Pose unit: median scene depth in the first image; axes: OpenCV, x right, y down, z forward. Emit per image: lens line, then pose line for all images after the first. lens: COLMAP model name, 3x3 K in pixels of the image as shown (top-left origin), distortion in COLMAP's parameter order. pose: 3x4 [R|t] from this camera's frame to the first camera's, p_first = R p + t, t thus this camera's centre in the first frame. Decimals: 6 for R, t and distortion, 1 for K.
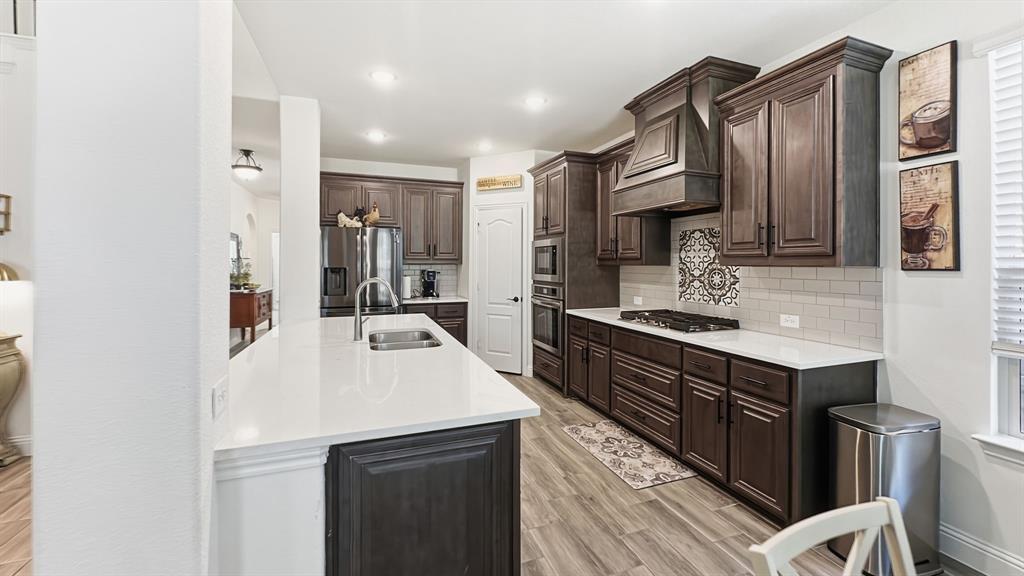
lens RADIAL K [[411.2, 0, 504.3], [0, 411.2, 254.1], [0, 0, 1]] dist [-0.004400, 0.000287]
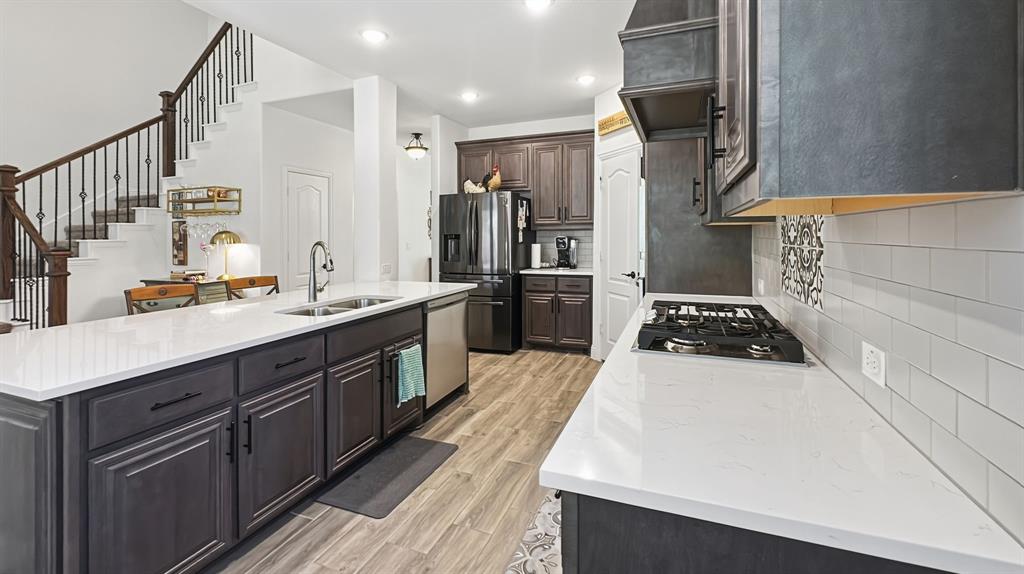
lens RADIAL K [[431.1, 0, 499.2], [0, 431.1, 228.0], [0, 0, 1]] dist [0.016953, -0.000049]
pose [[0.740600, -0.019844, -0.671653, 0.524852], [0.026240, 0.999655, -0.000600, 0.027843], [0.671434, -0.017180, 0.740865, 0.374836]]
